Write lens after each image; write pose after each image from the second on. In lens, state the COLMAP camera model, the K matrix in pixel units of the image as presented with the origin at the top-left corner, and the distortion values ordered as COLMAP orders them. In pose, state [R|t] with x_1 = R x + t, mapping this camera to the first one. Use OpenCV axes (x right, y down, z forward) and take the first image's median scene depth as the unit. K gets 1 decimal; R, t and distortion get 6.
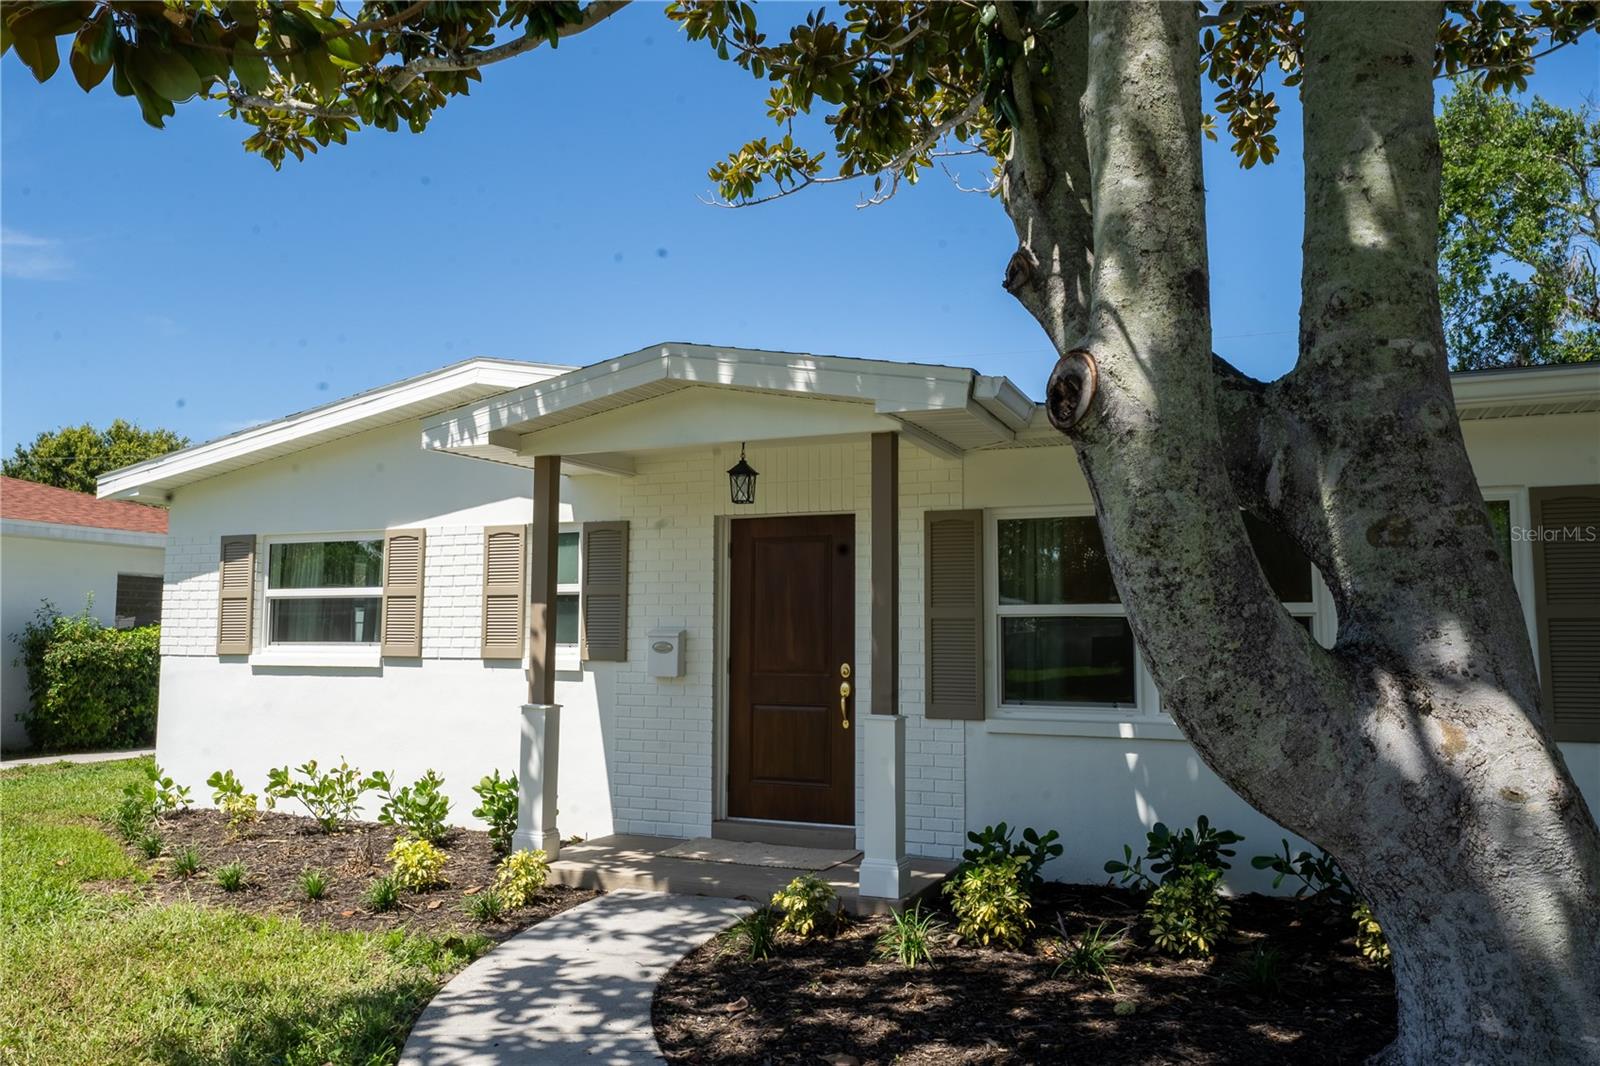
lens RADIAL K [[1133.1, 0, 800.0], [0, 1133.1, 533.0], [0, 0, 1]] dist [0.000185, -0.000212]
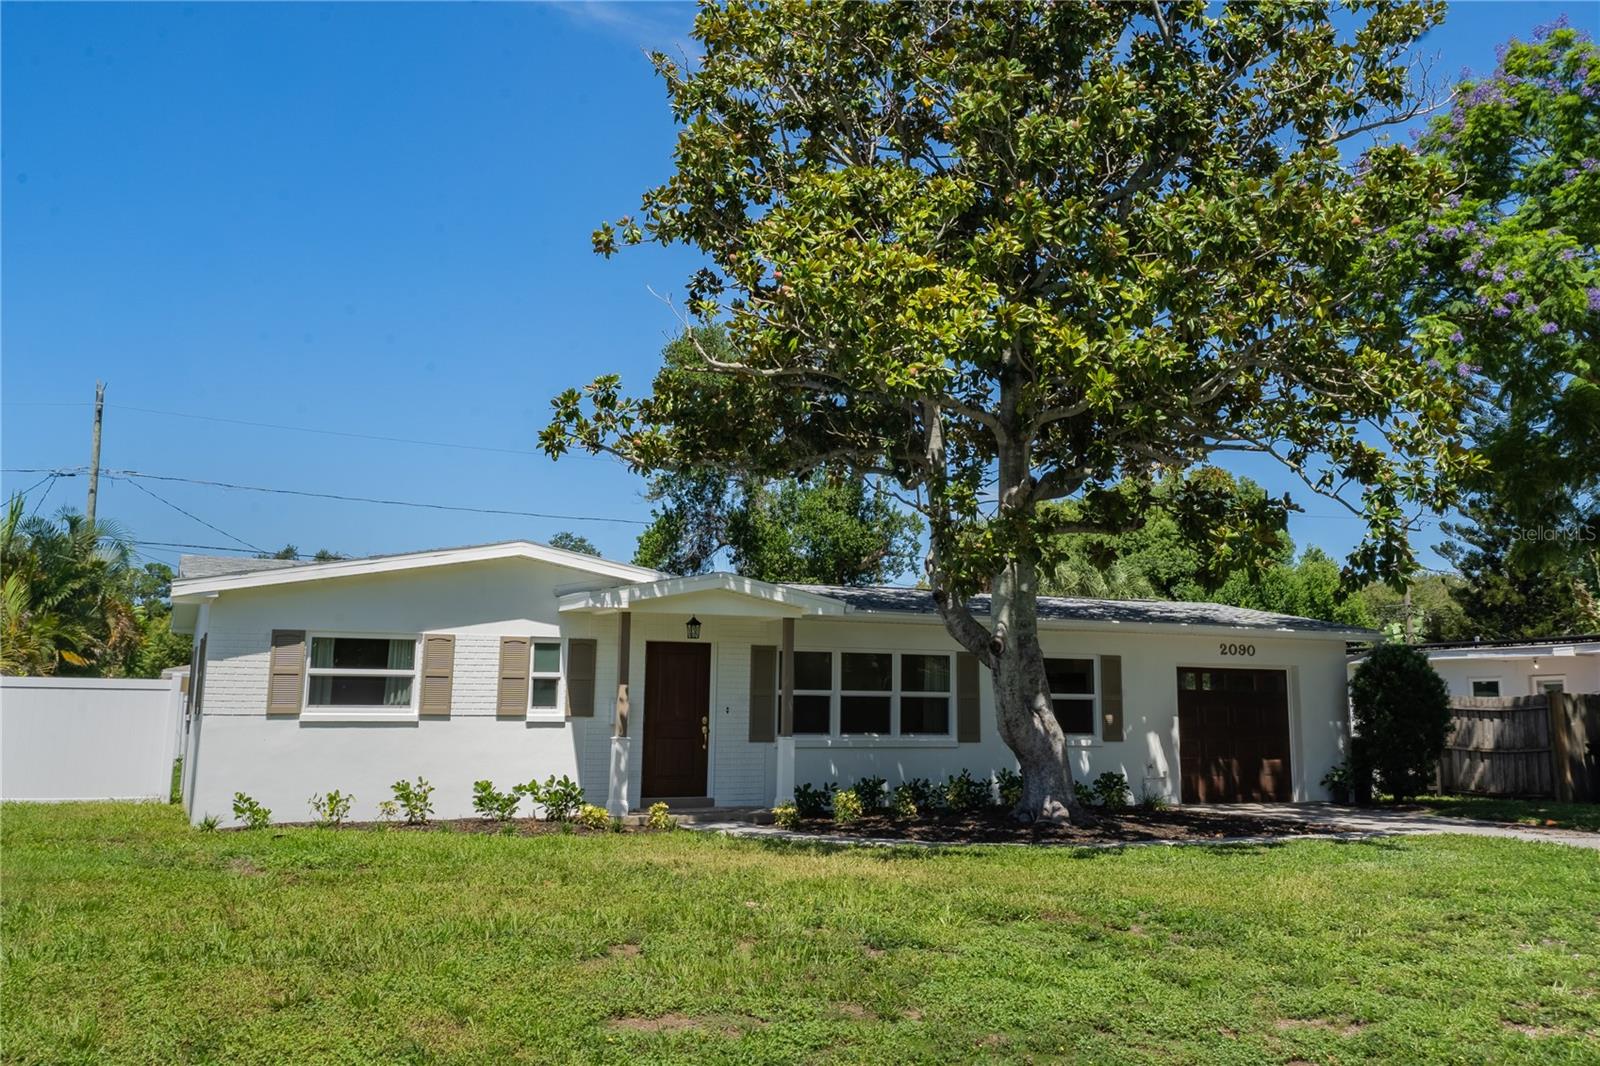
lens RADIAL K [[1045.9, 0, 800.0], [0, 1045.9, 533.0], [0, 0, 1]] dist [0.019859, 0.000903]
pose [[0.728169, 0.114566, 0.675755, -1.025773], [-0.072658, 0.993278, -0.090104, -0.050499], [-0.681535, 0.016512, 0.731599, -0.449269]]
